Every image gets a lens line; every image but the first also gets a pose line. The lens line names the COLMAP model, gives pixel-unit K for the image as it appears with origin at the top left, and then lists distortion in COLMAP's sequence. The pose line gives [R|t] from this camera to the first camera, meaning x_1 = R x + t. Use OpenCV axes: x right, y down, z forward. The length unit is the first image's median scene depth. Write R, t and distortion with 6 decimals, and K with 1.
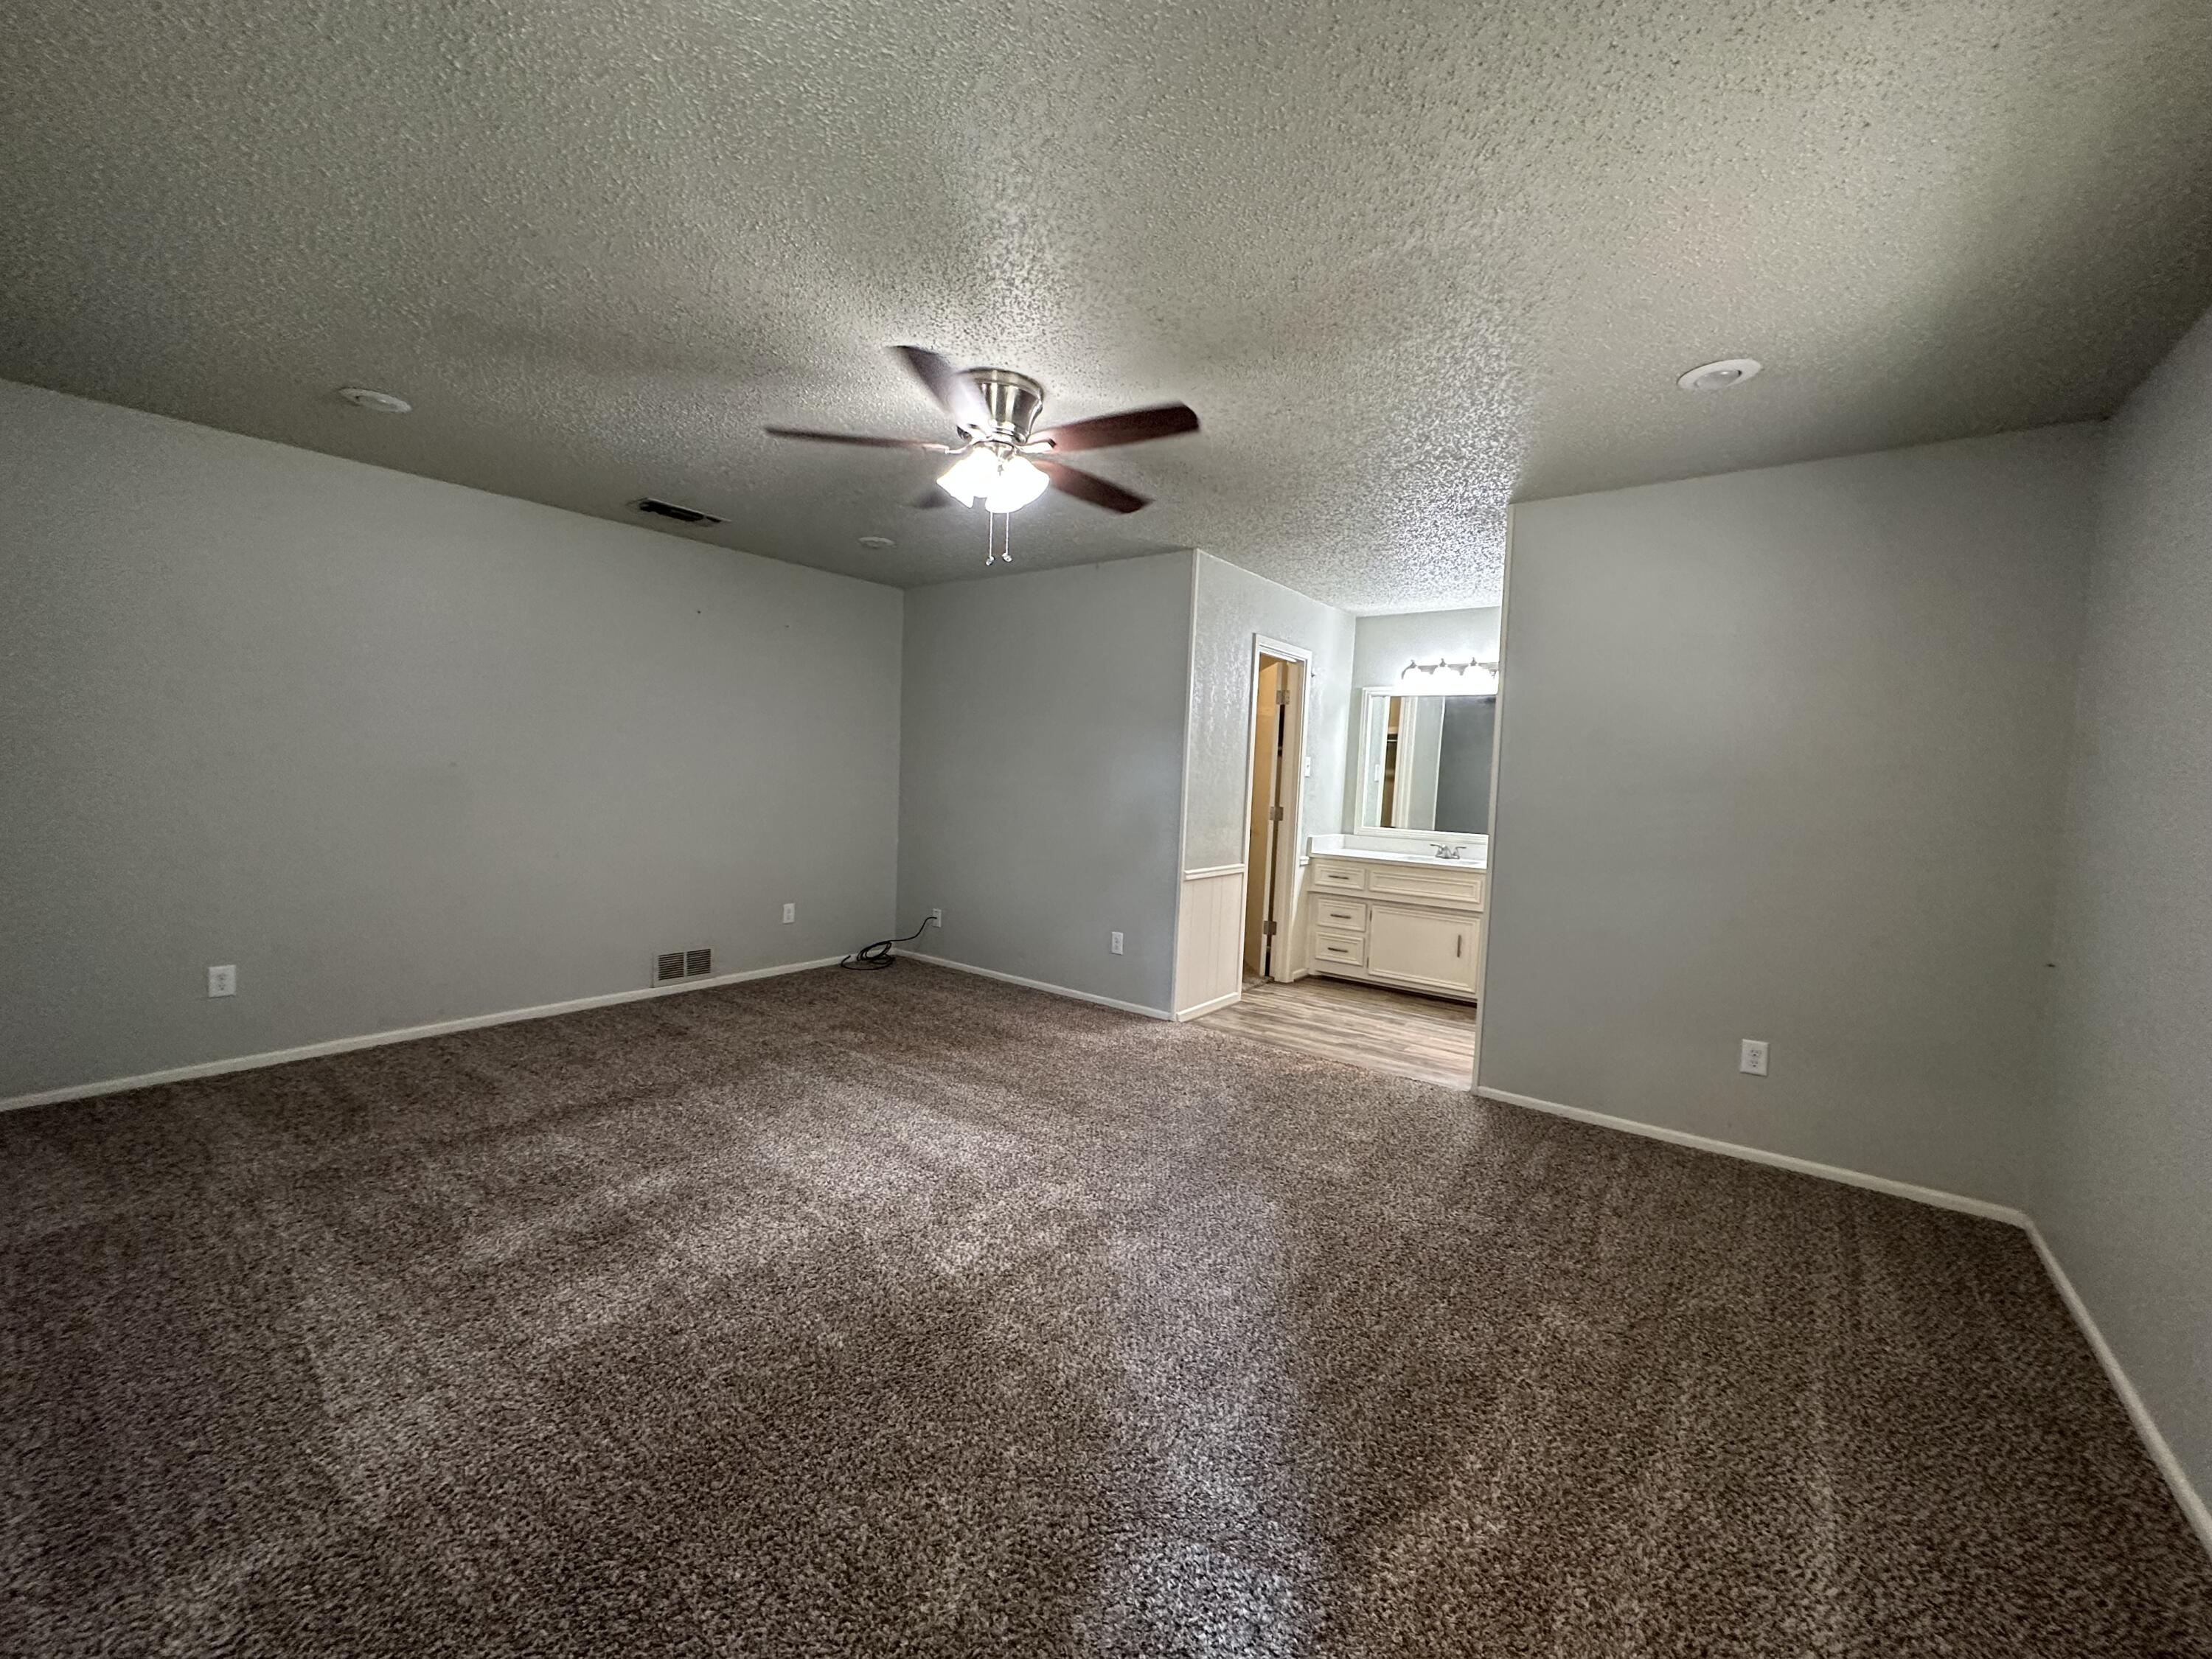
lens RADIAL K [[886.1, 0, 1109.8], [0, 886.1, 840.1], [0, 0, 1]] dist [0.000186, -0.000318]
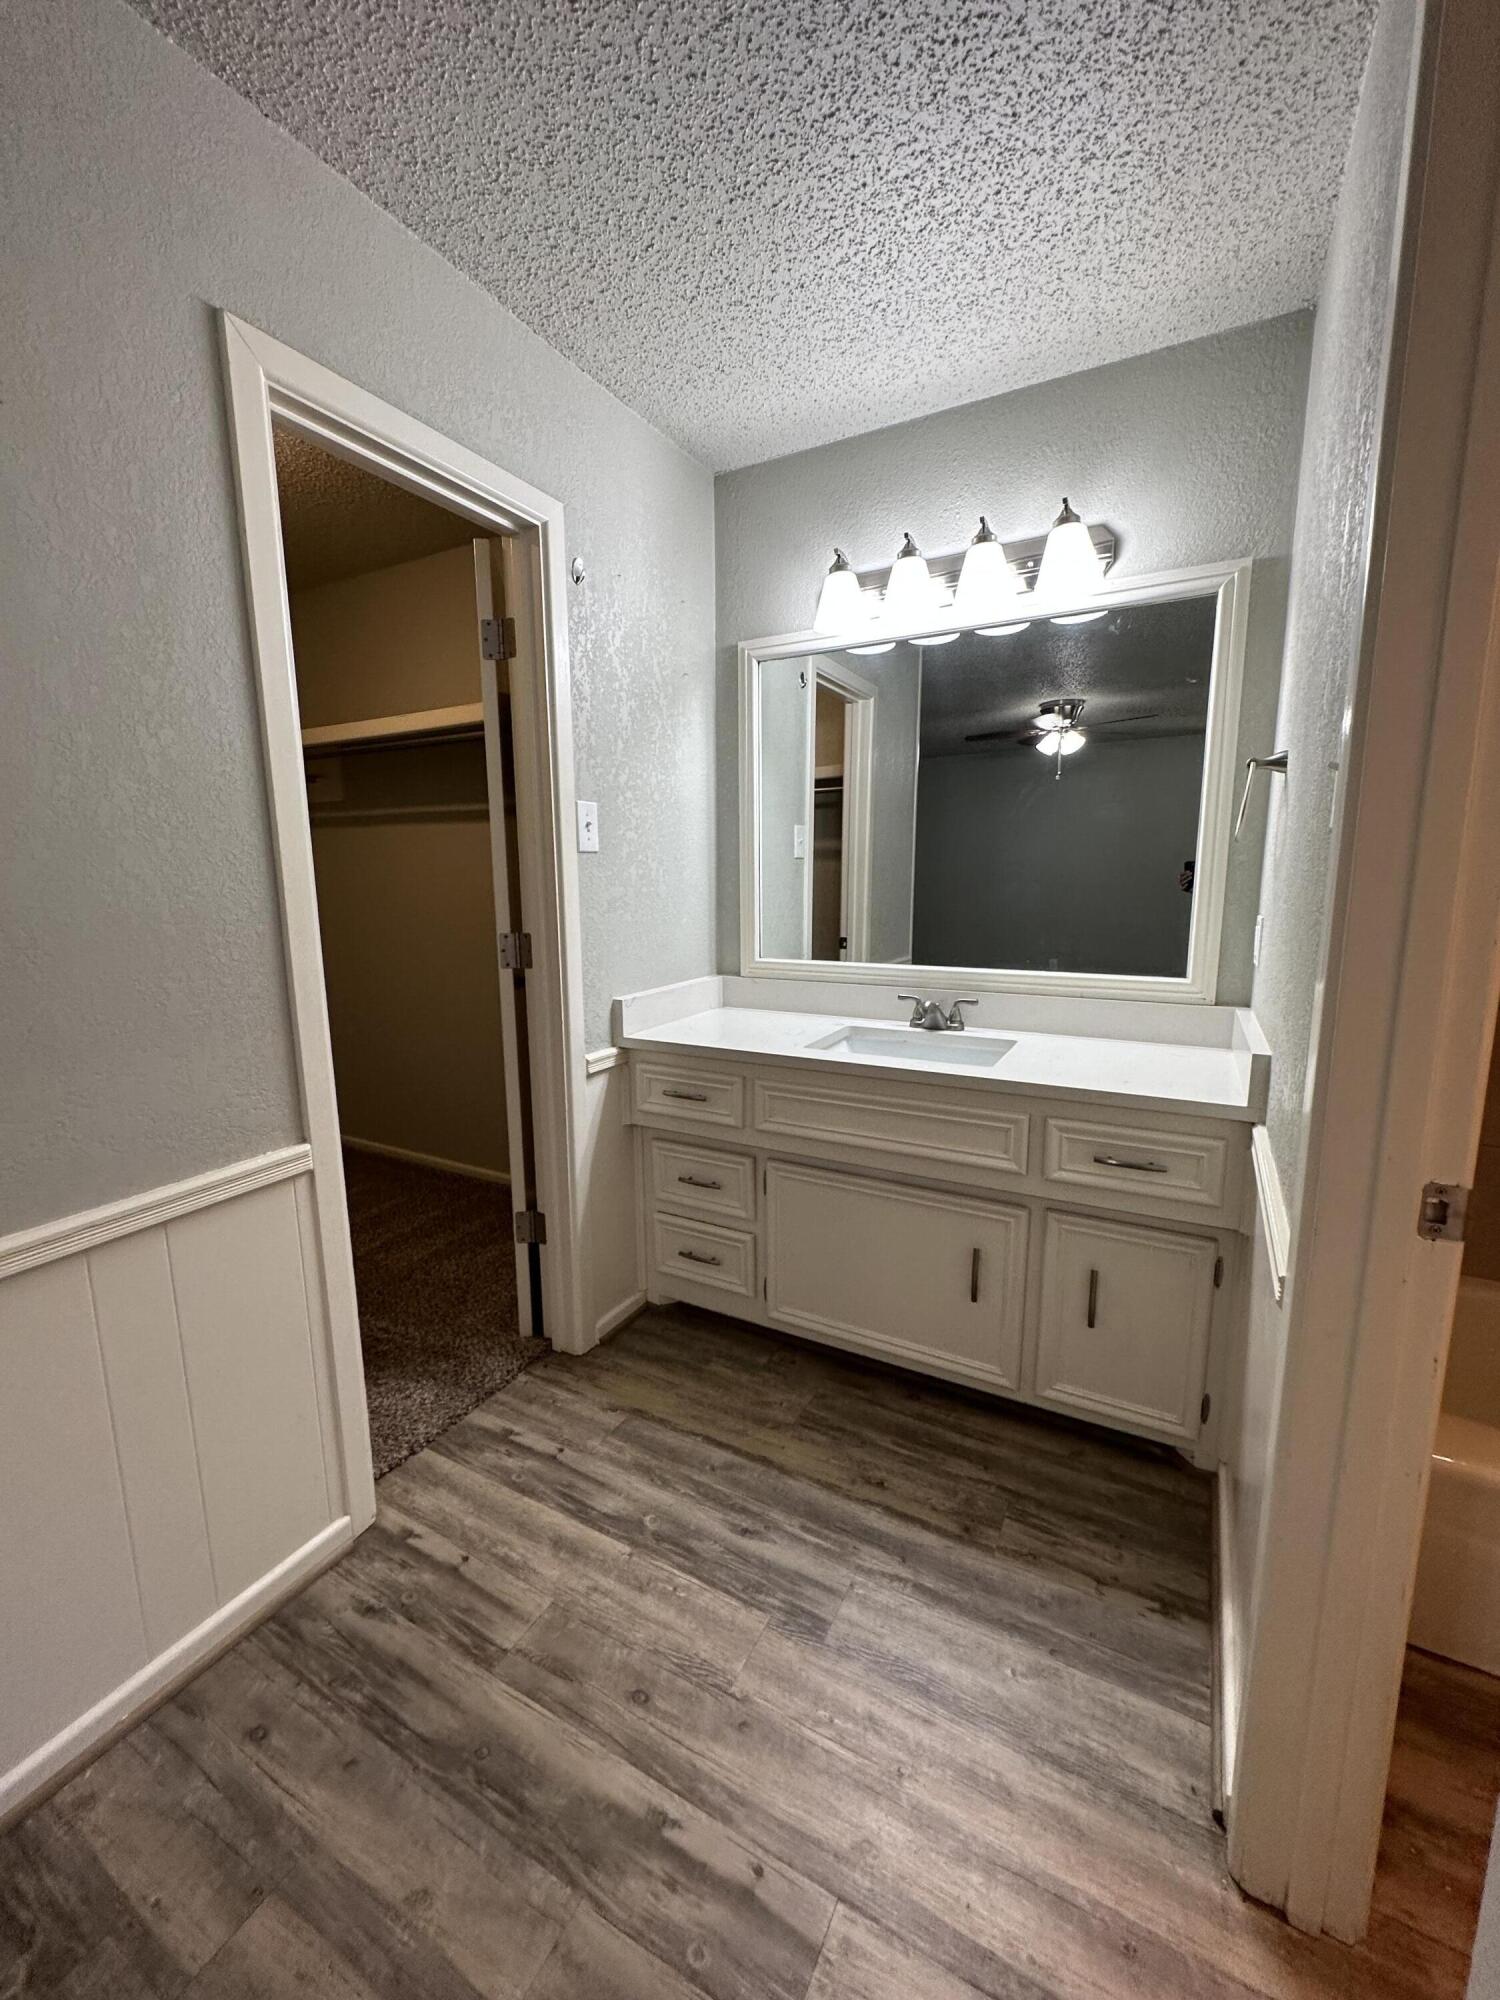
lens RADIAL K [[801.2, 0, 749.6], [0, 801.2, 994.7], [0, 0, 1]] dist [0.000186, -0.000318]
pose [[0.987954, -0.066344, 0.139803, 0.249402], [0.054181, 0.994550, 0.089076, -0.038648], [-0.144950, -0.080429, 0.986165, 0.660763]]
